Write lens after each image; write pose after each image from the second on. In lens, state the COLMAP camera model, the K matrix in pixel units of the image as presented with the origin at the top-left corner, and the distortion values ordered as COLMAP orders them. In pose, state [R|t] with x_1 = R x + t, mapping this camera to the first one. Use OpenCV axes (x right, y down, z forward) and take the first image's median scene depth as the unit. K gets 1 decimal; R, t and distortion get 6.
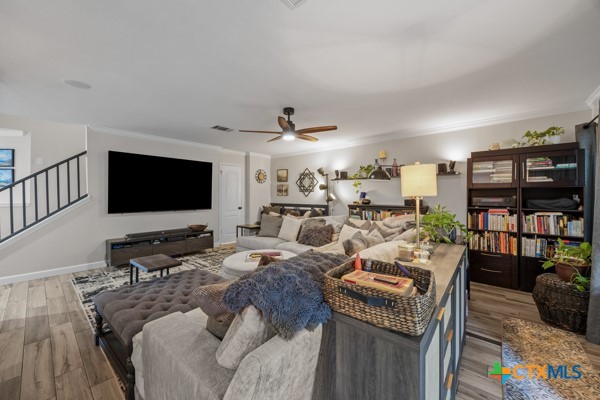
lens RADIAL K [[237.5, 0, 301.9], [0, 237.5, 199.0], [0, 0, 1]] dist [0.002873, 0.000178]
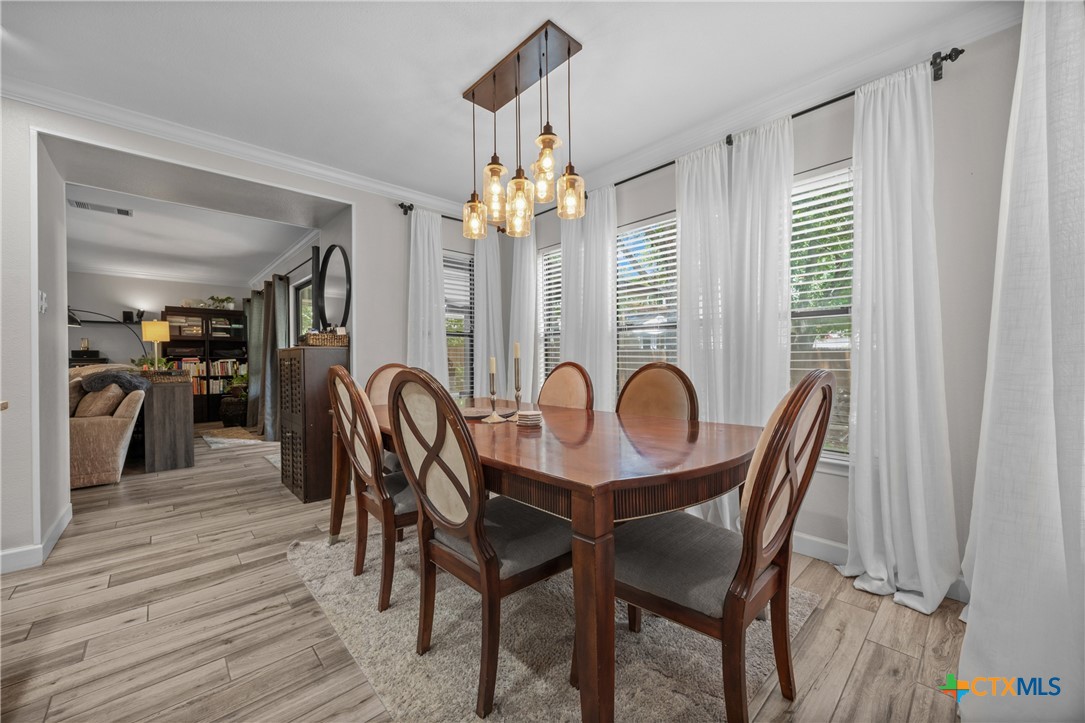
lens RADIAL K [[429.5, 0, 540.1], [0, 429.5, 363.3], [0, 0, 1]] dist [0.002873, 0.000178]
pose [[0.141334, -0.007195, 0.989936, -0.692030], [0.014404, 0.999883, 0.005210, 0.055634], [-0.989857, 0.013523, 0.141421, -0.674115]]
